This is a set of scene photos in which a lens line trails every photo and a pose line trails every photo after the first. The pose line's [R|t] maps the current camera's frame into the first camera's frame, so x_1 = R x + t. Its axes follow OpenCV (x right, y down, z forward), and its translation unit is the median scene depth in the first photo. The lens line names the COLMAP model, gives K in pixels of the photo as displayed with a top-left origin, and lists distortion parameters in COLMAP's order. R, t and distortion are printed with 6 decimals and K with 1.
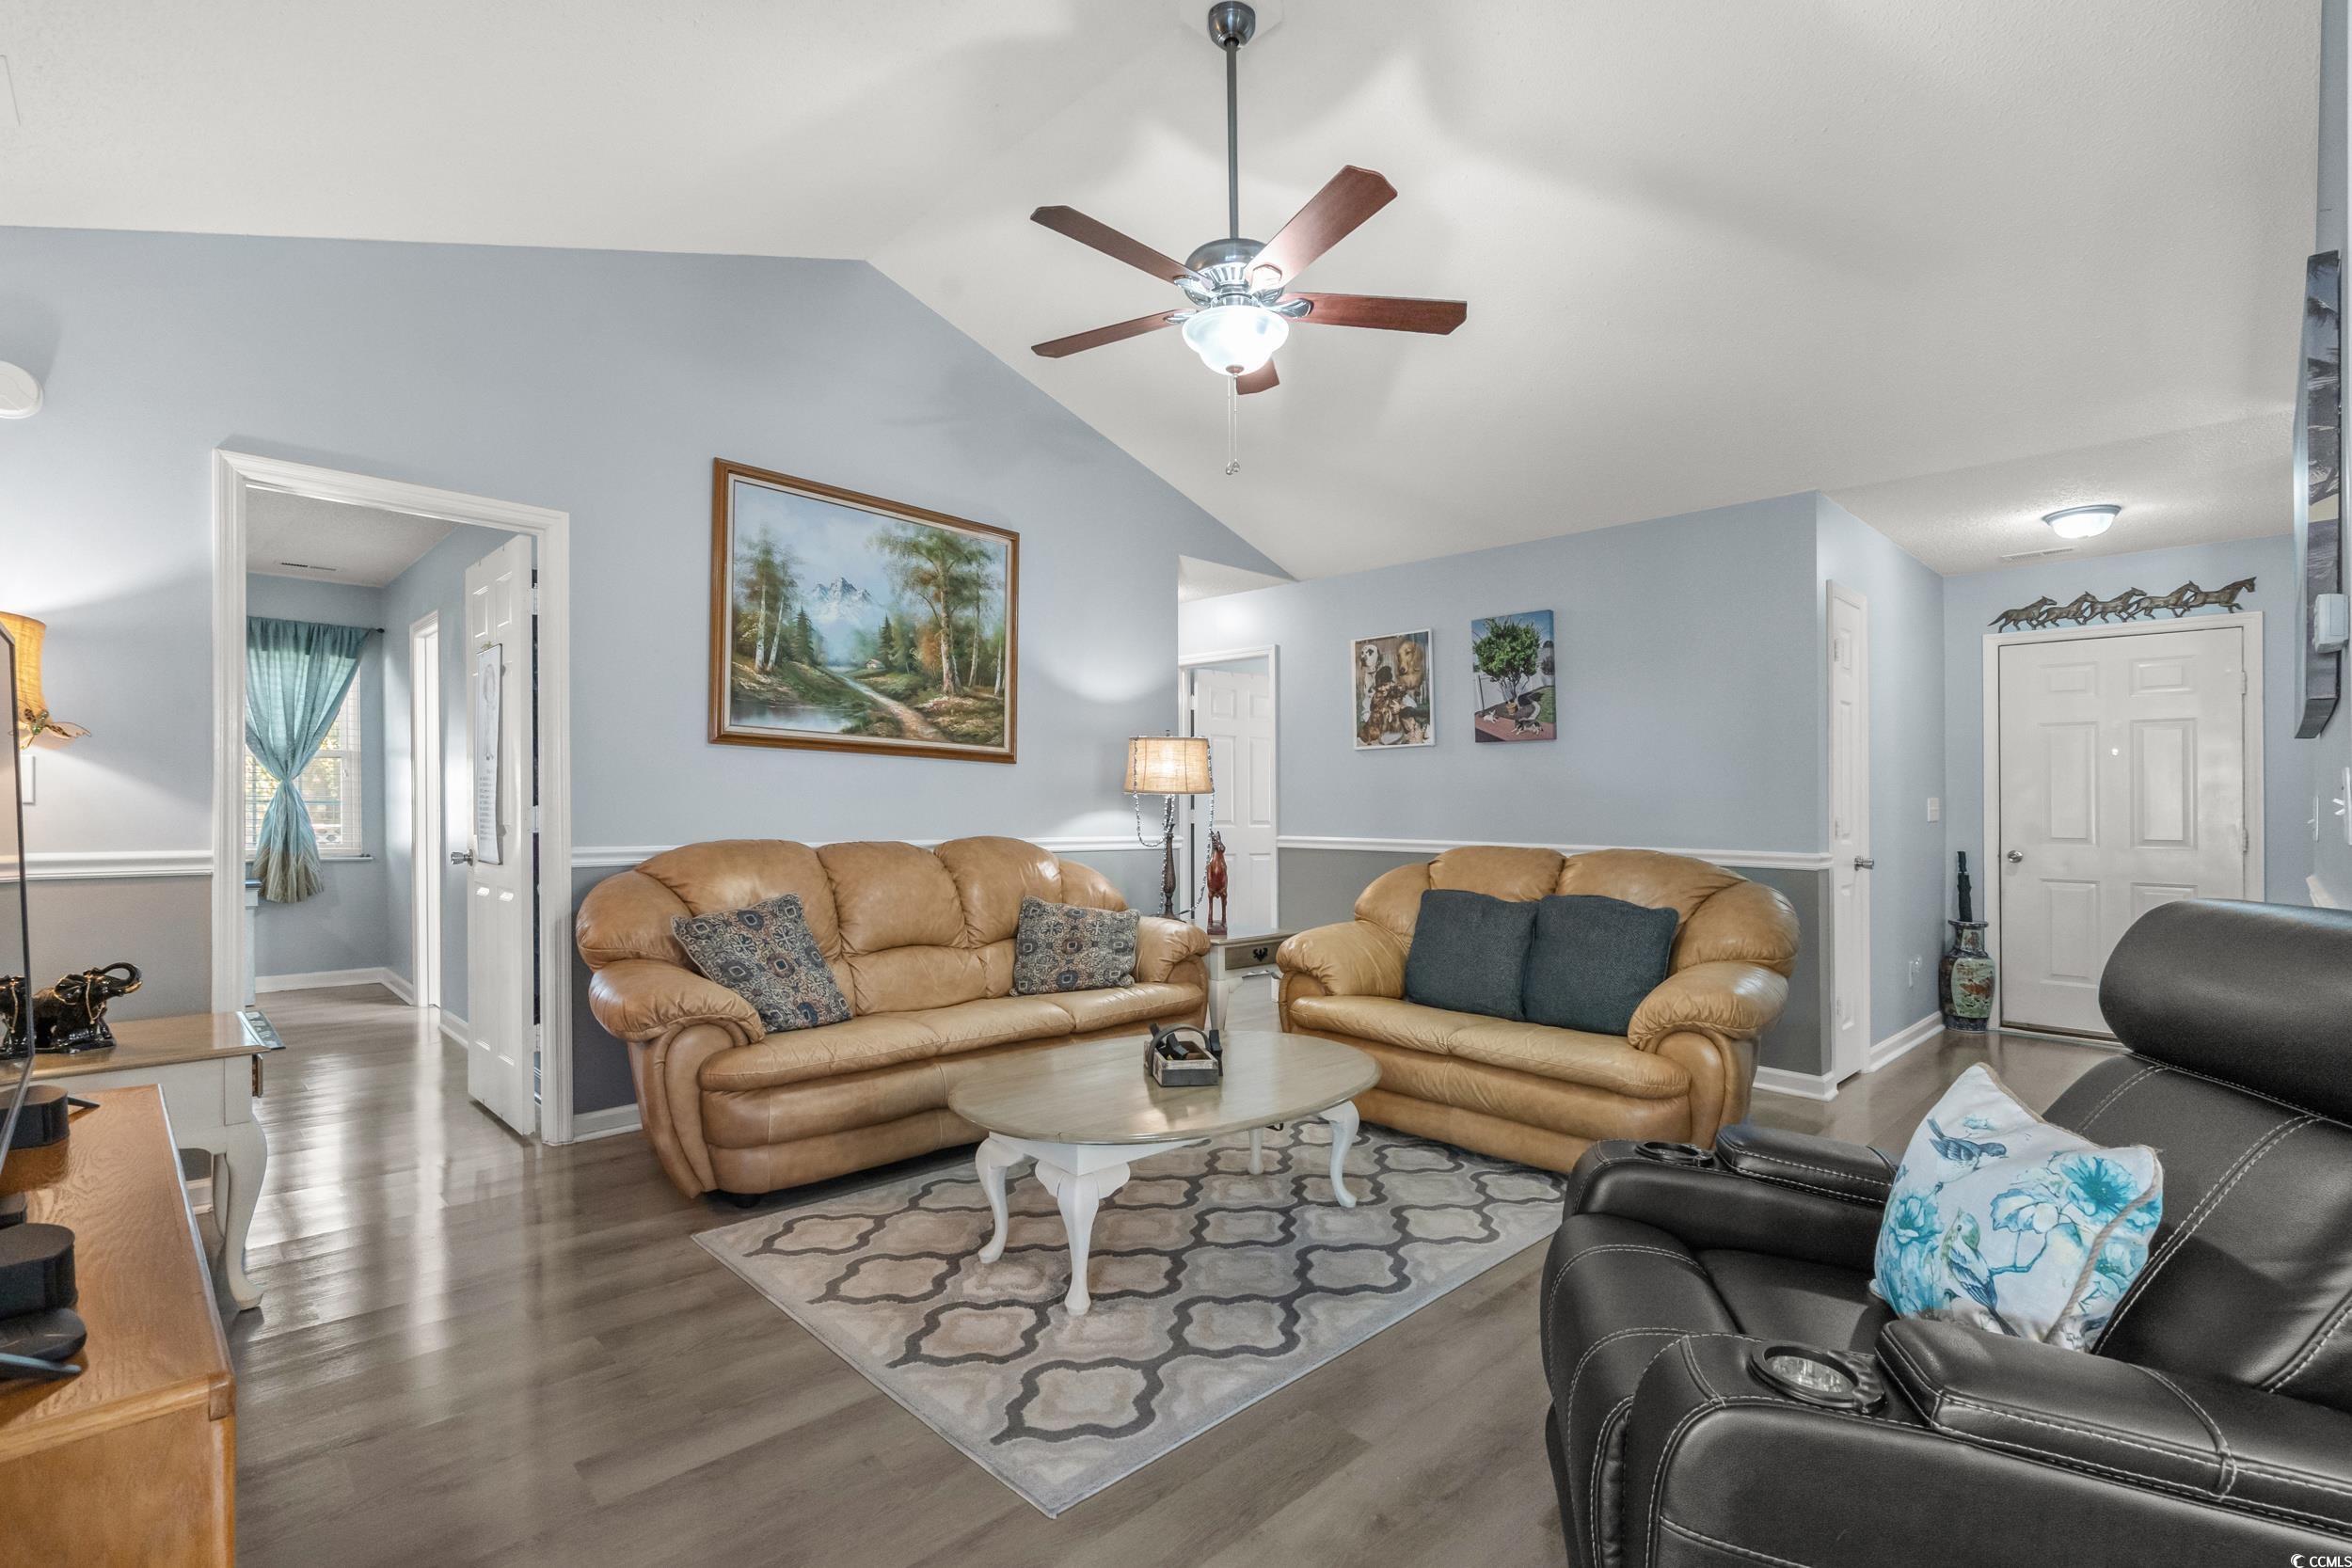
lens RADIAL K [[1074.4, 0, 1183.8], [0, 1074.4, 795.4], [0, 0, 1]] dist [-0.004285, 0.002593]
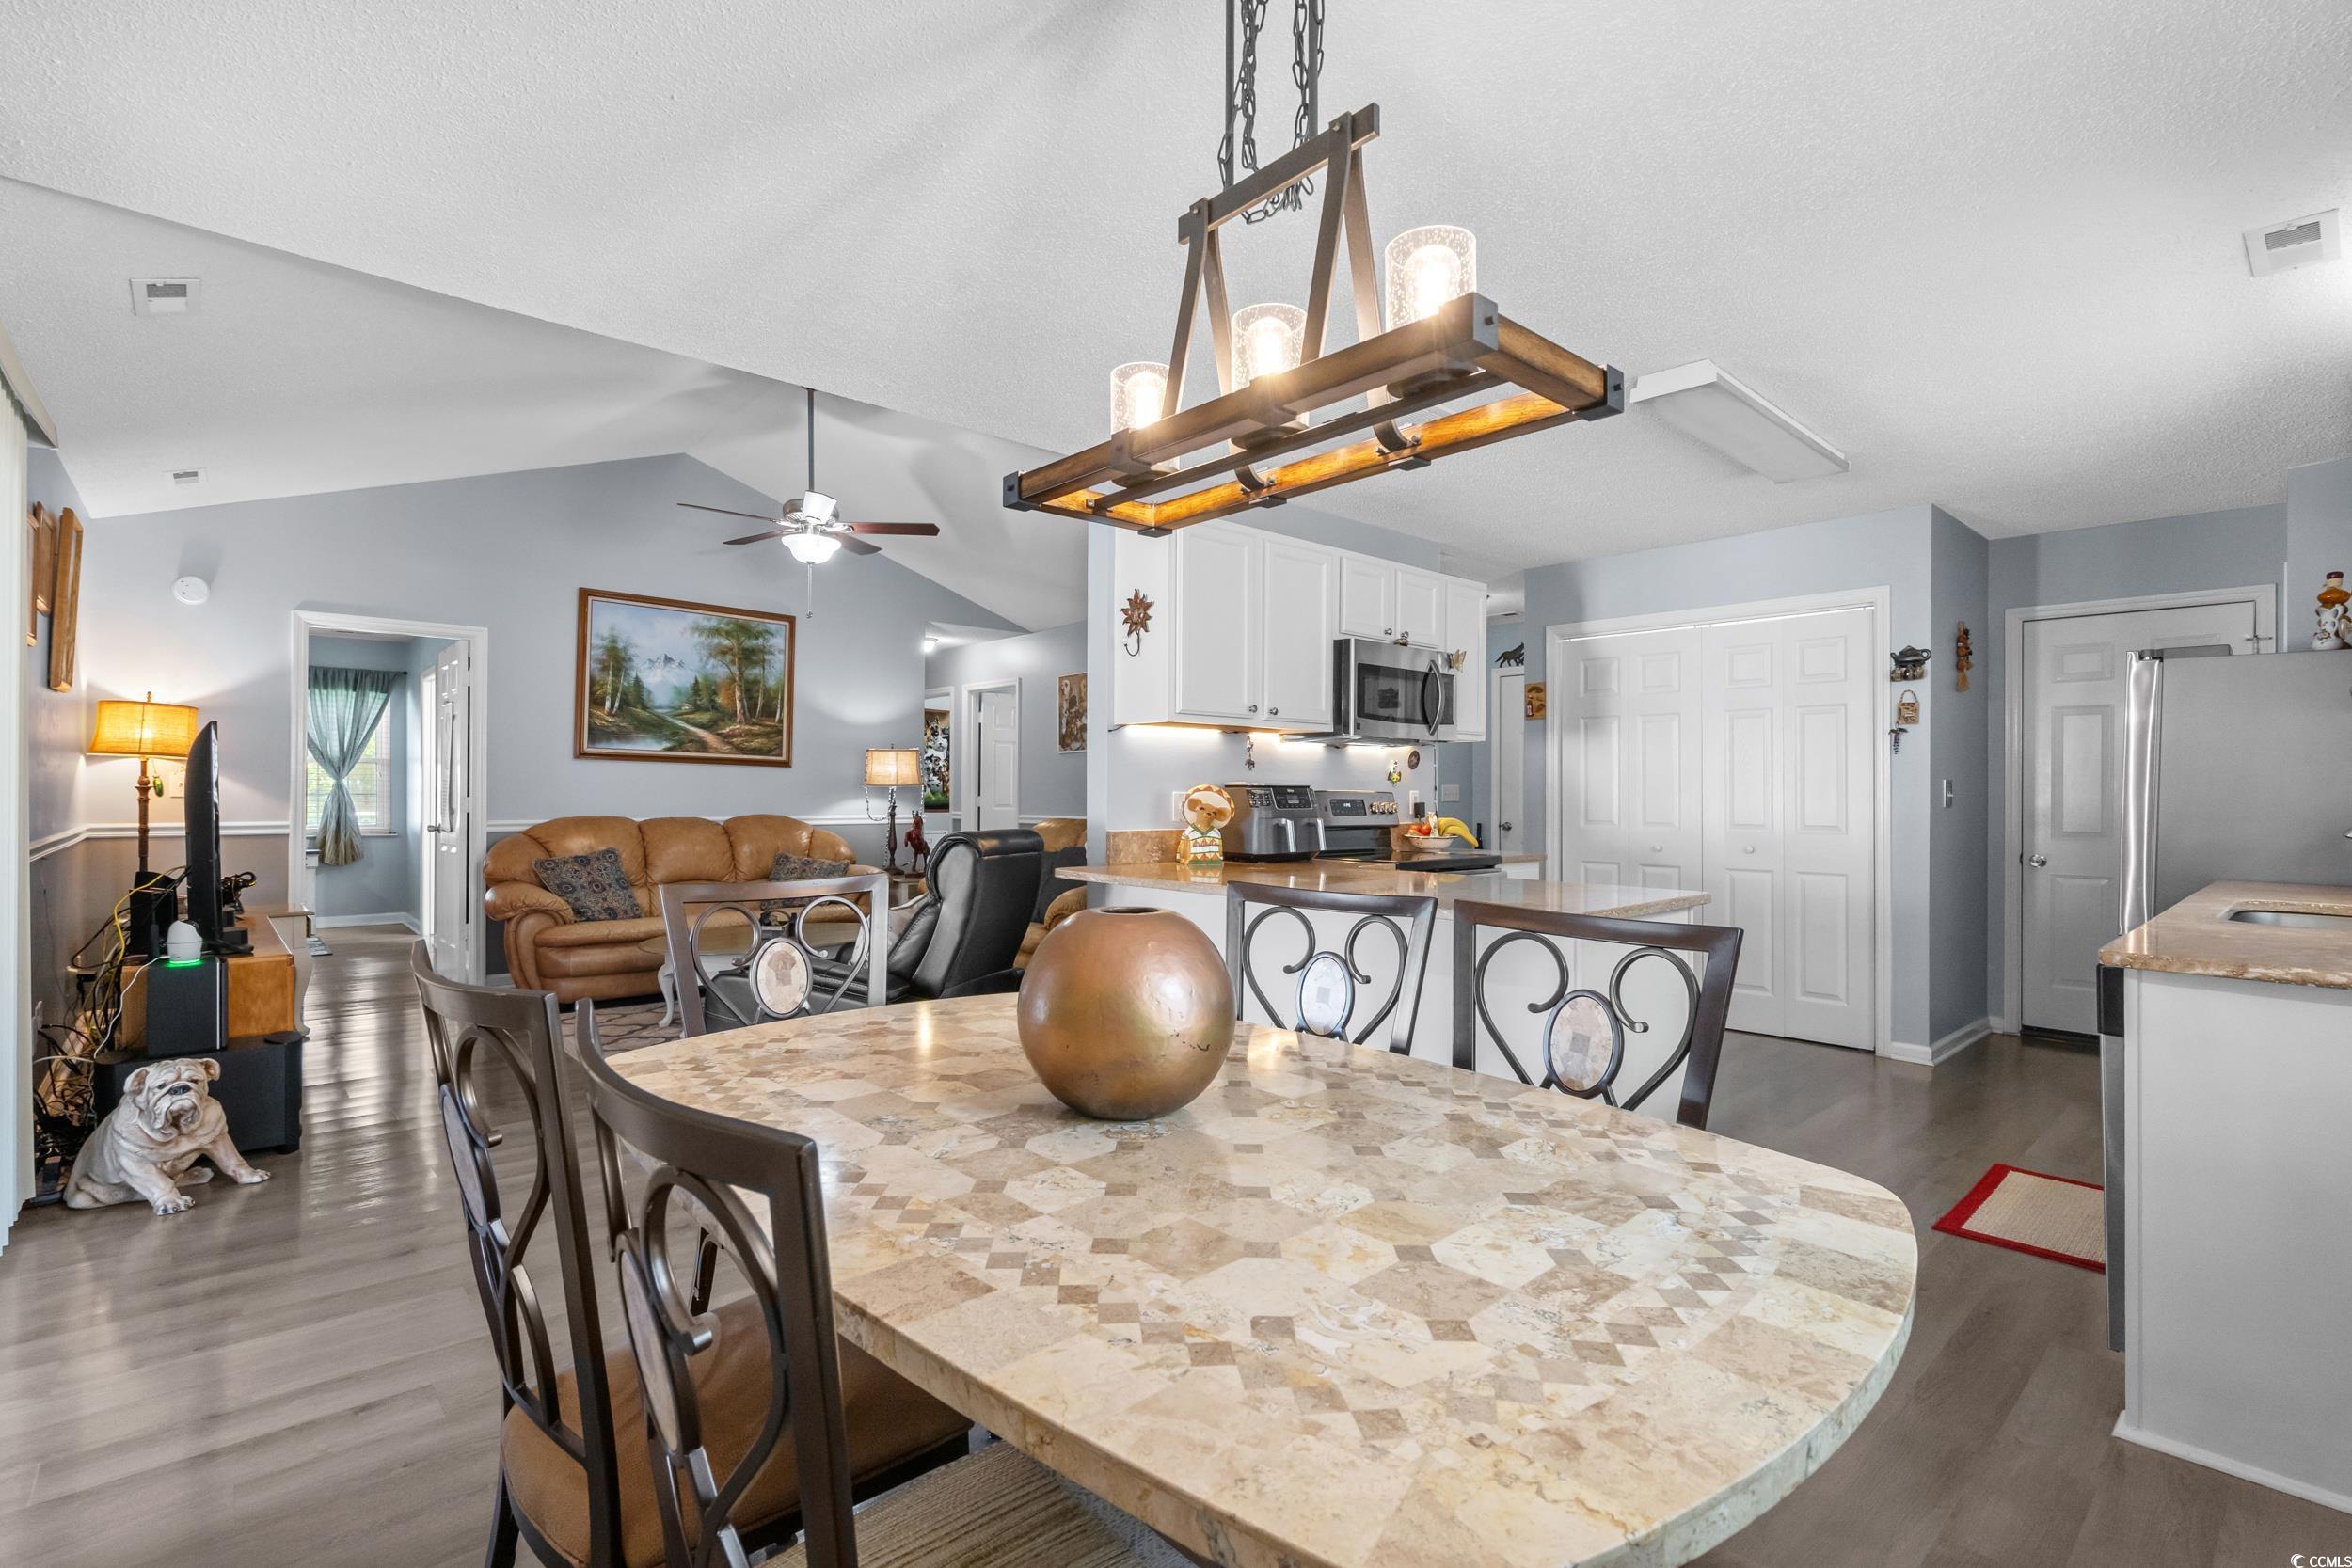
lens RADIAL K [[1074.4, 0, 1166.2], [0, 1074.4, 755.4], [0, 0, 1]] dist [-0.004285, 0.002593]
pose [[0.998711, -0.008127, -0.050101, 0.475123], [0.006881, 0.999664, -0.024986, -0.004581], [0.050287, 0.024609, 0.998432, -0.526093]]
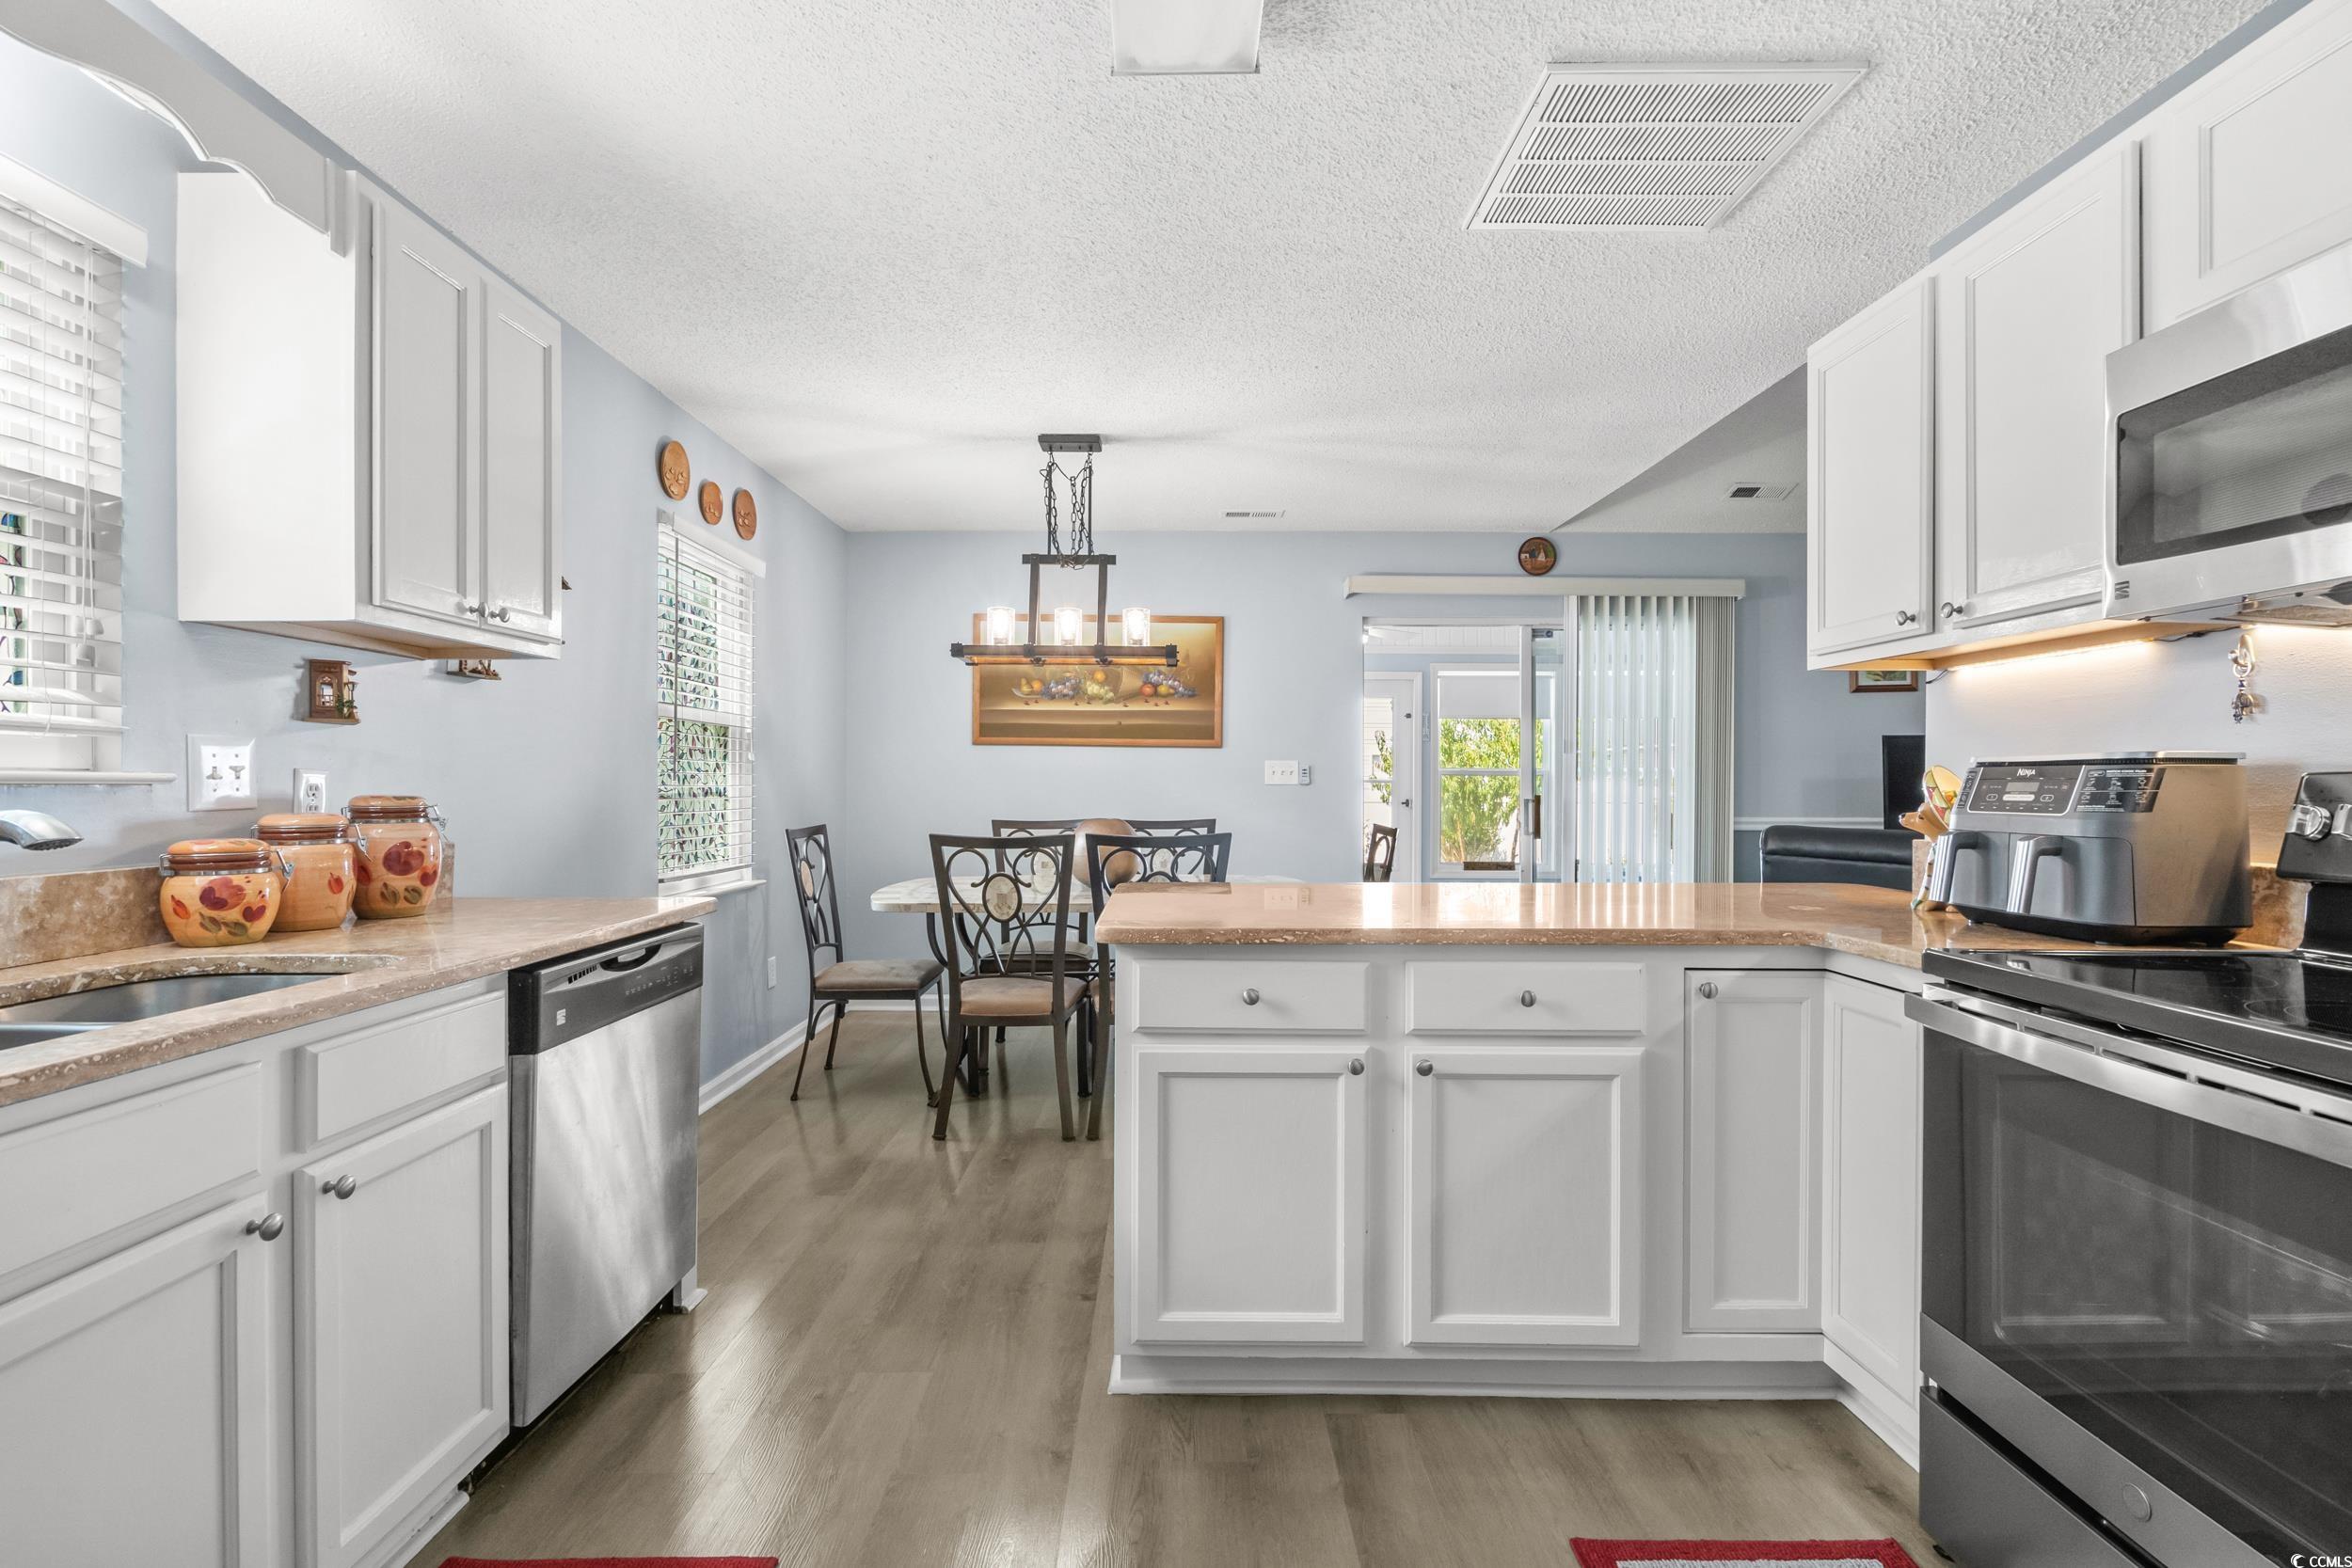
lens RADIAL K [[1074.4, 0, 1184.7], [0, 1074.4, 781.1], [0, 0, 1]] dist [-0.004285, 0.002593]
pose [[-0.700915, -0.013909, -0.713109, 1.049427], [-0.005279, 0.999884, -0.014314, 0.014286], [0.713225, -0.006268, -0.700907, 0.457345]]
